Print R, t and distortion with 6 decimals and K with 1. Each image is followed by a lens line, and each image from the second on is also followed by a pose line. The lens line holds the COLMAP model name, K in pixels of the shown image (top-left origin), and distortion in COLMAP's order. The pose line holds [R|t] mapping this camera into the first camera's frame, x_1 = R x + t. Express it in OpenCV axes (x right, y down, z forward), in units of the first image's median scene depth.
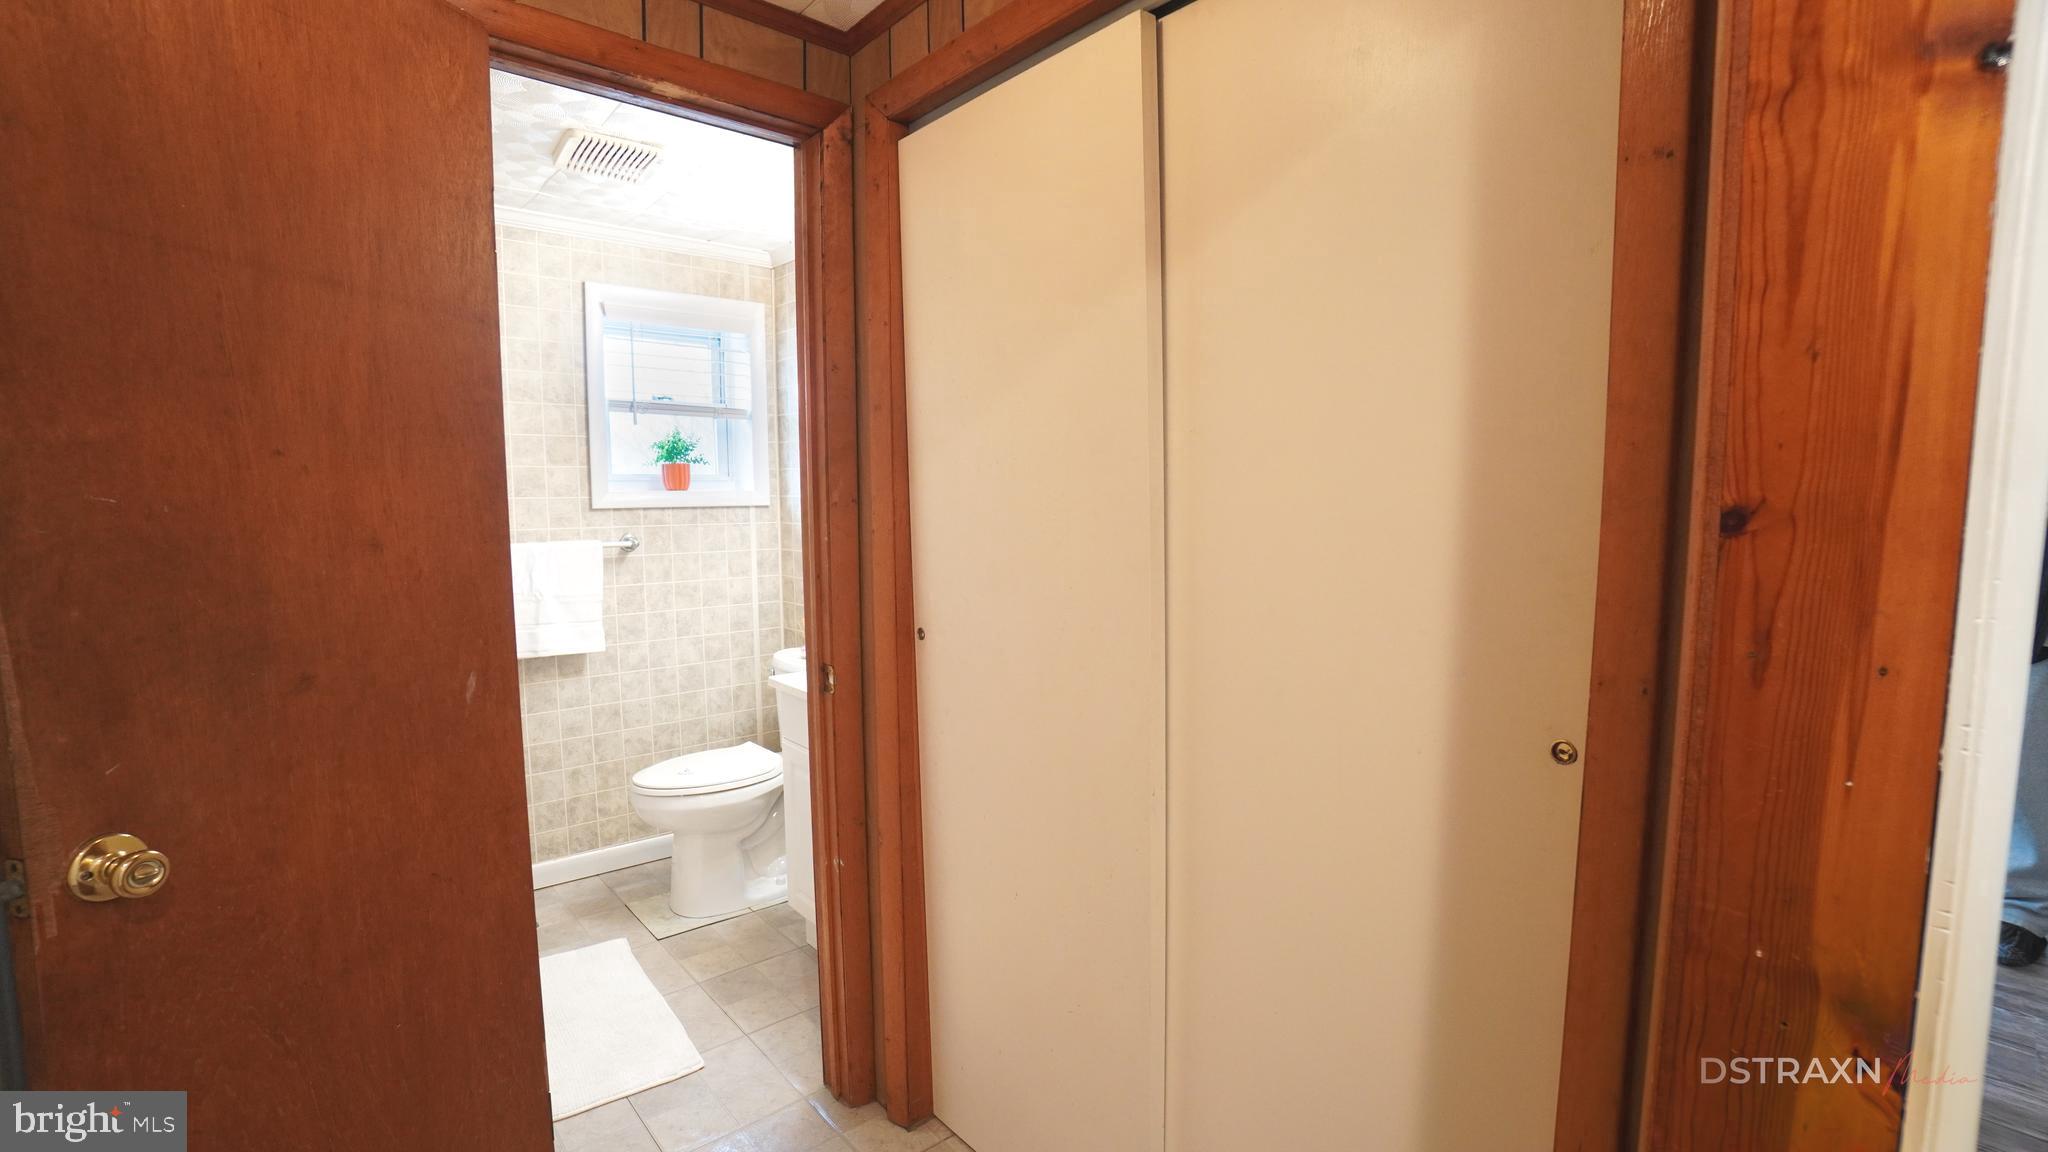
lens RADIAL K [[901.7, 0, 1011.1], [0, 901.7, 584.6], [0, 0, 1]] dist [-0.055287, 0.018363]
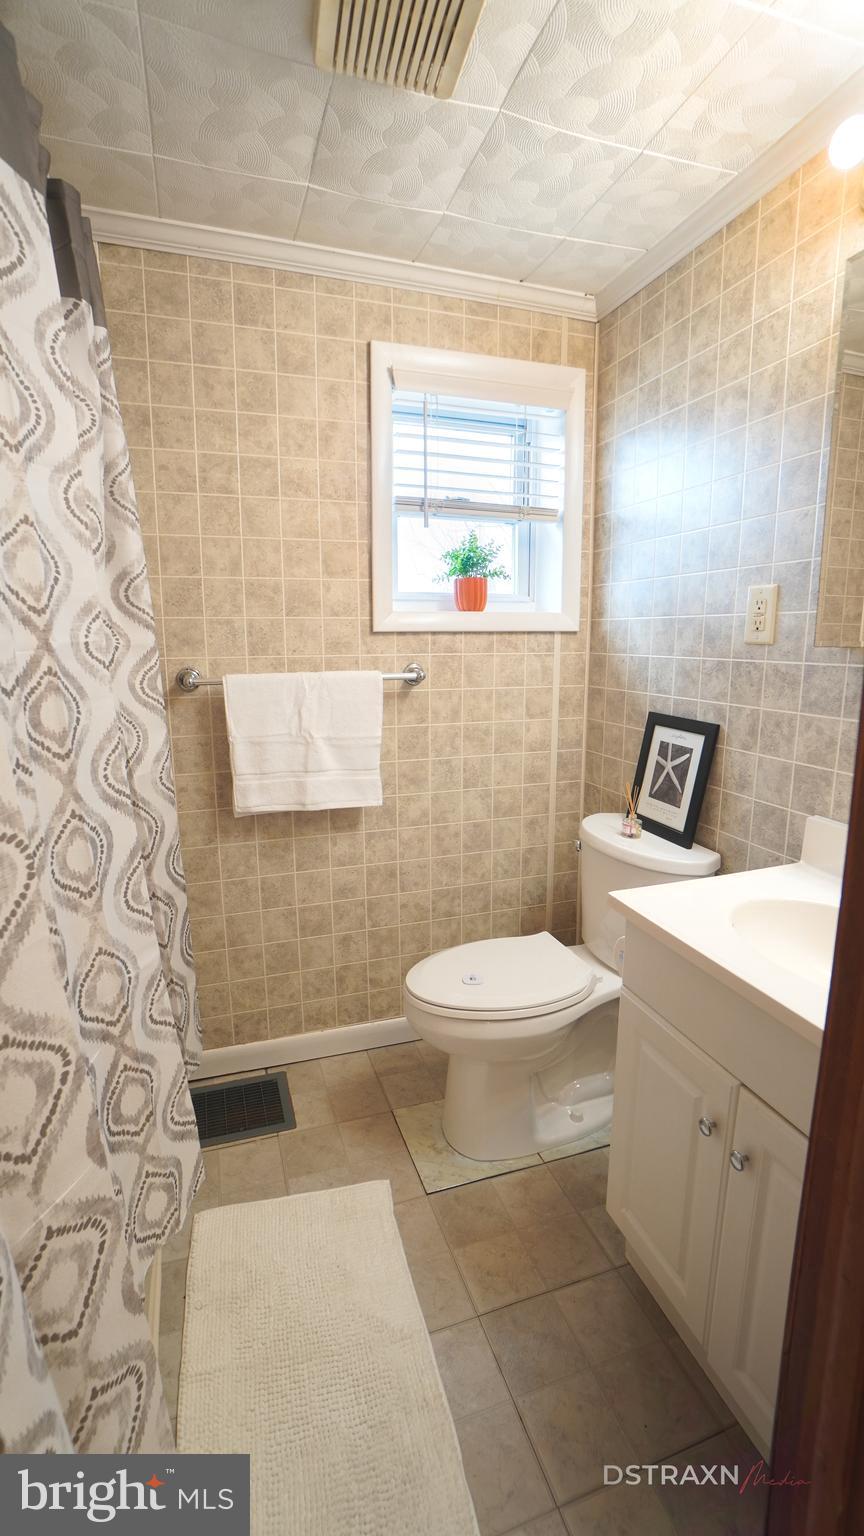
lens RADIAL K [[676.2, 0, 431.7], [0, 676.2, 769.3], [0, 0, 1]] dist [-0.055287, 0.018363]
pose [[0.928249, 0.069654, -0.365379, -0.217890], [-0.037486, 0.994827, 0.094414, -0.023447], [0.370065, -0.073943, 0.926059, 0.515475]]
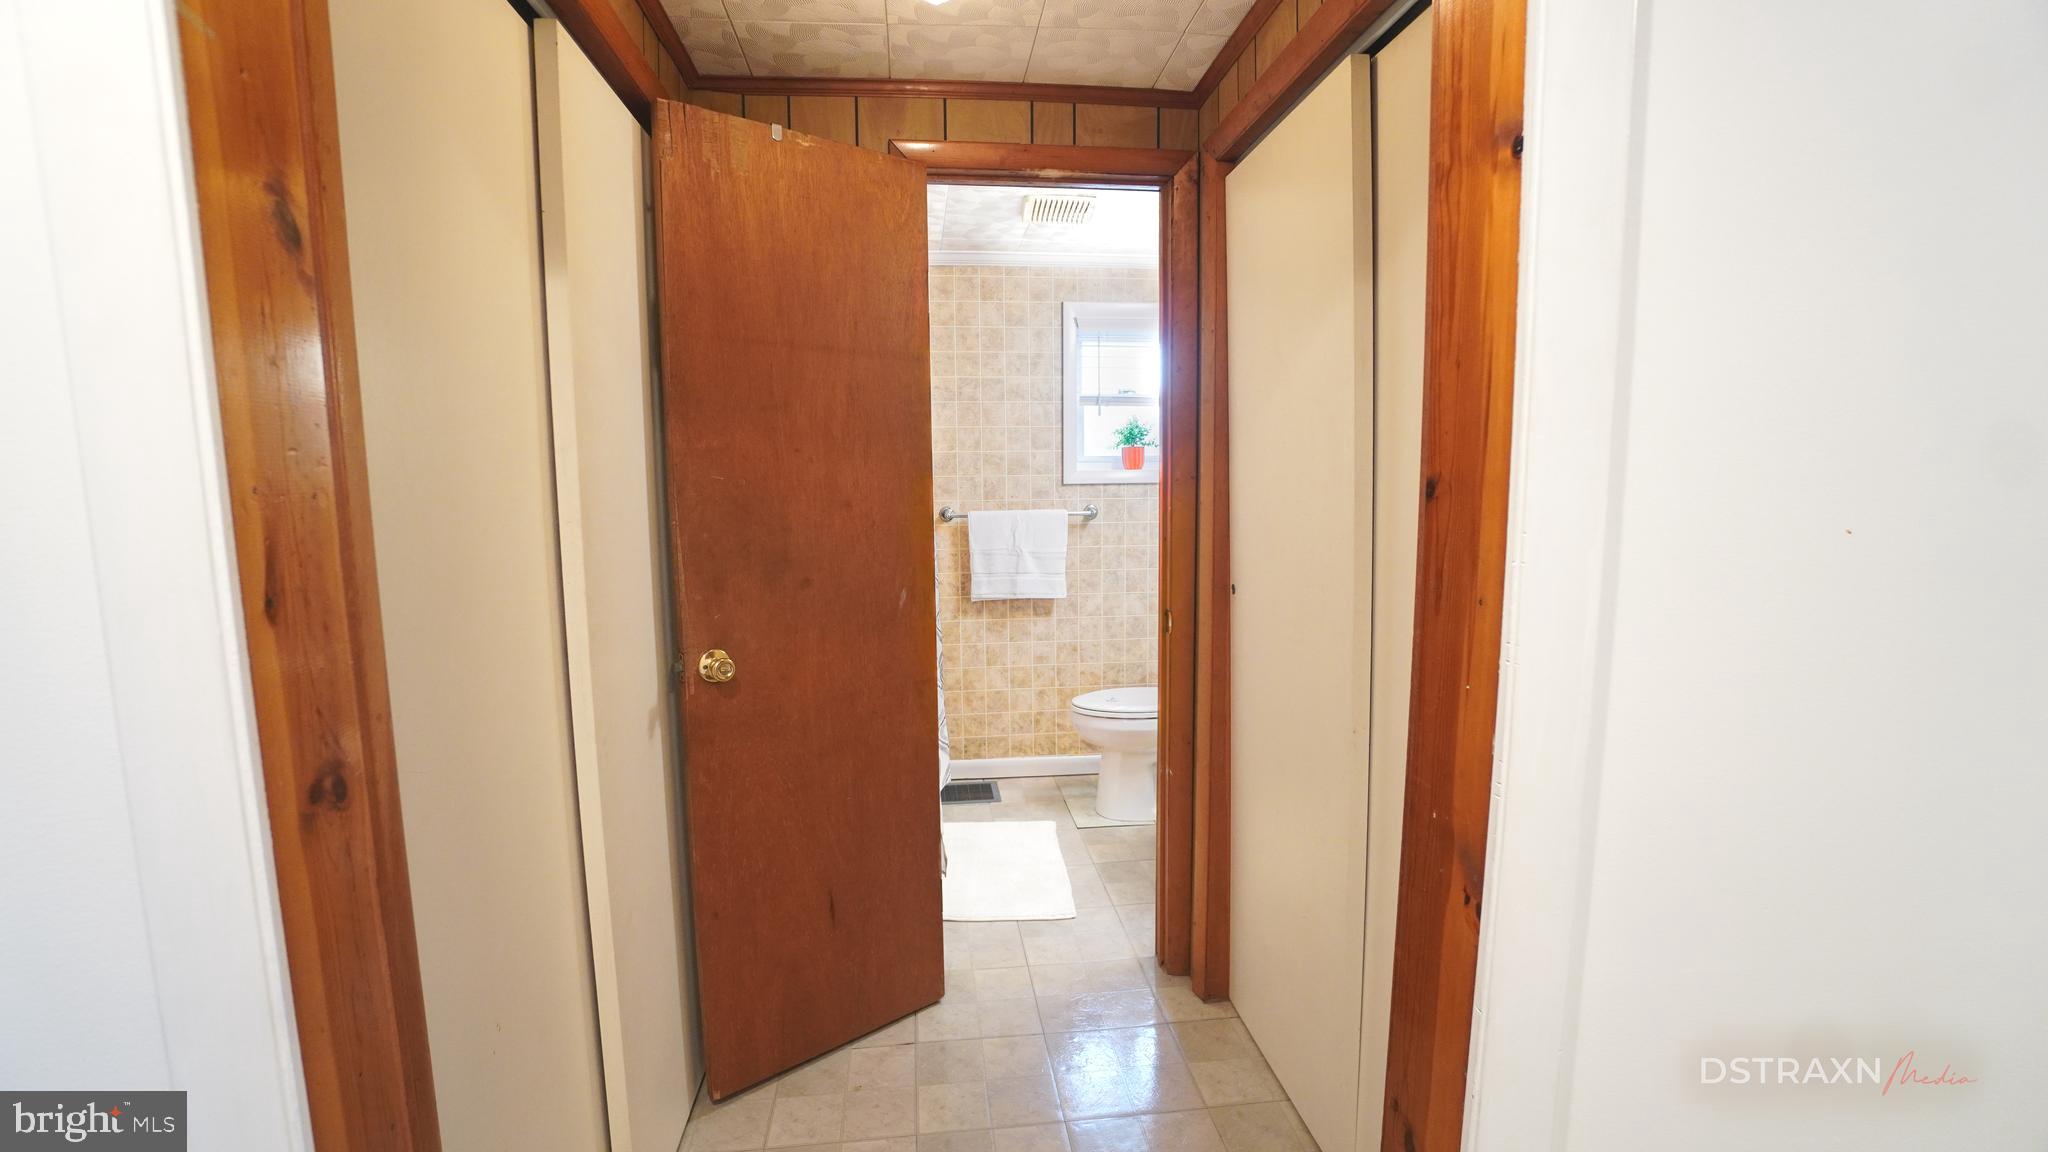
lens RADIAL K [[901.7, 0, 1009.9], [0, 901.7, 586.5], [0, 0, 1]] dist [-0.055287, 0.018363]
pose [[0.823234, 0.063800, -0.564106, 0.227177], [-0.048410, 0.997935, 0.042218, 0.010356], [0.565635, -0.007447, 0.824622, -0.103498]]
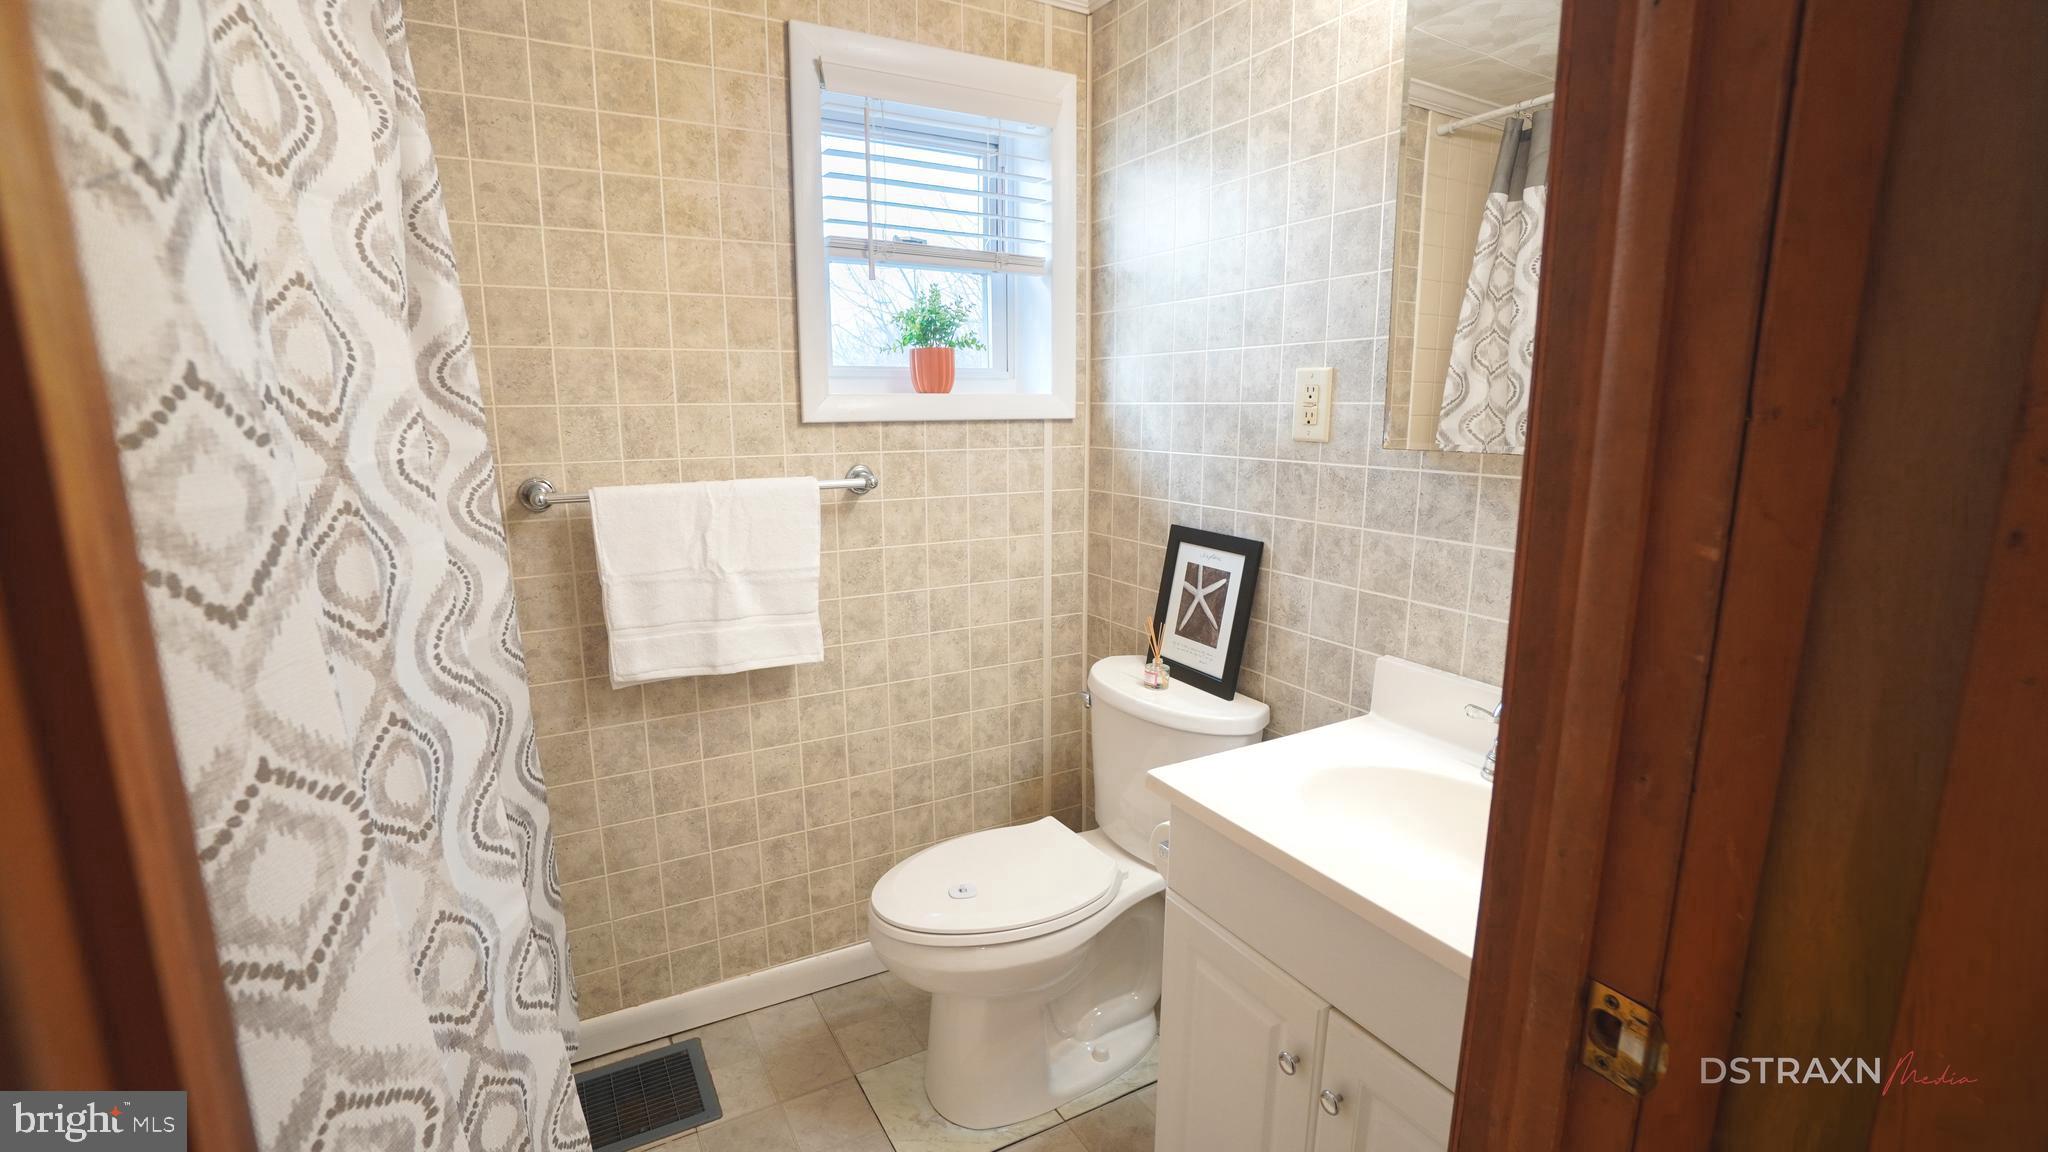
lens RADIAL K [[901.7, 0, 1016.6], [0, 901.7, 586.4], [0, 0, 1]] dist [-0.055287, 0.018363]
pose [[0.980600, 0.036659, -0.192560, -0.248953], [-0.018811, 0.995422, 0.093708, -0.041560], [0.195114, -0.088268, 0.976801, 0.512227]]
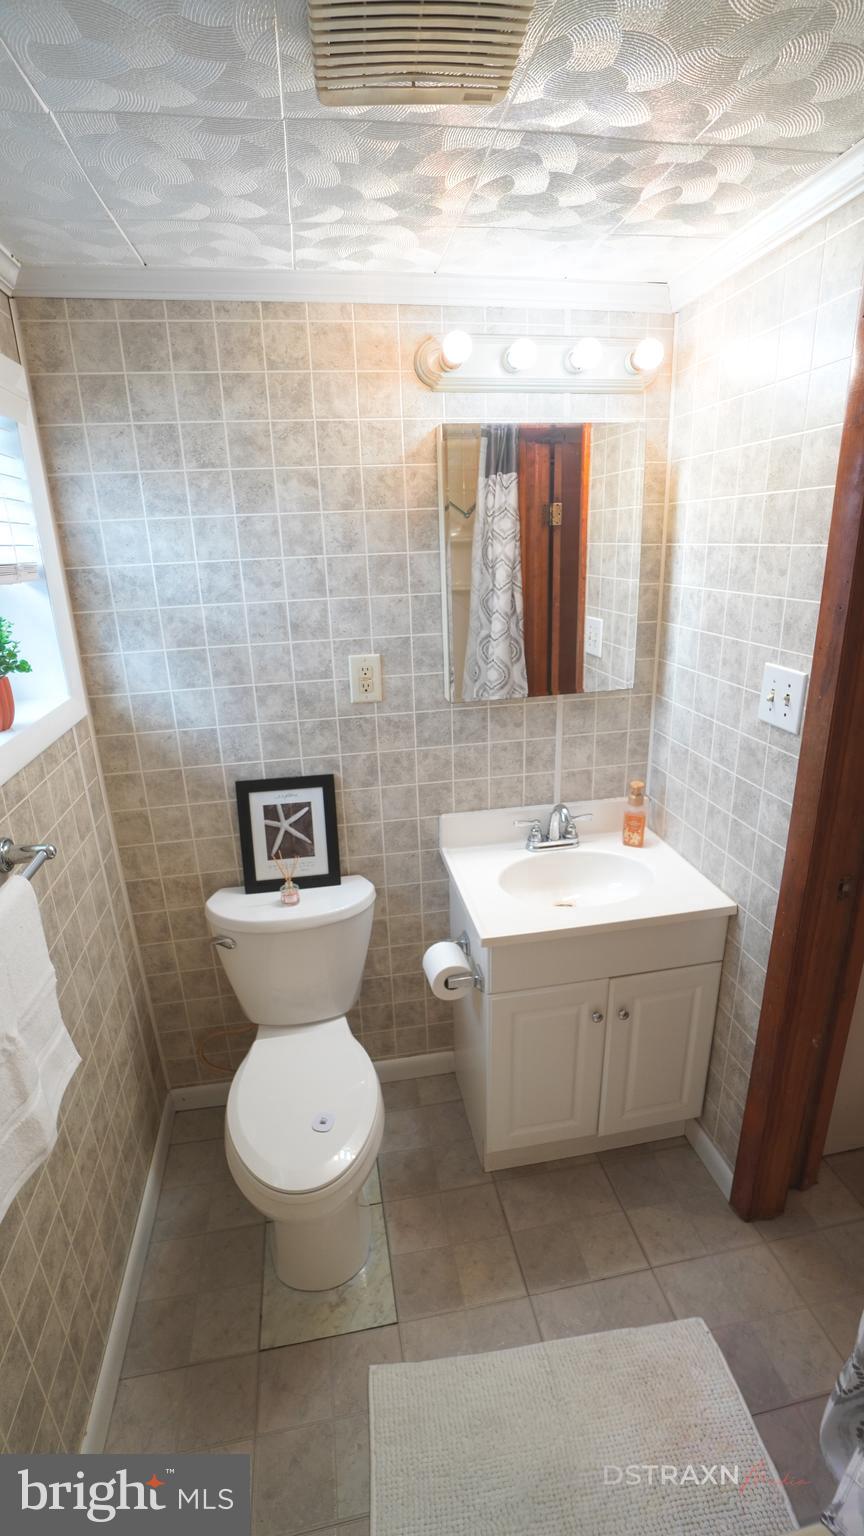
lens RADIAL K [[676.2, 0, 418.5], [0, 676.2, 774.4], [0, 0, 1]] dist [-0.055287, 0.018363]
pose [[0.511156, -0.295833, 0.806971, -0.726361], [0.126000, 0.954546, 0.270122, -0.195577], [-0.850202, -0.036396, 0.525197, 0.740321]]
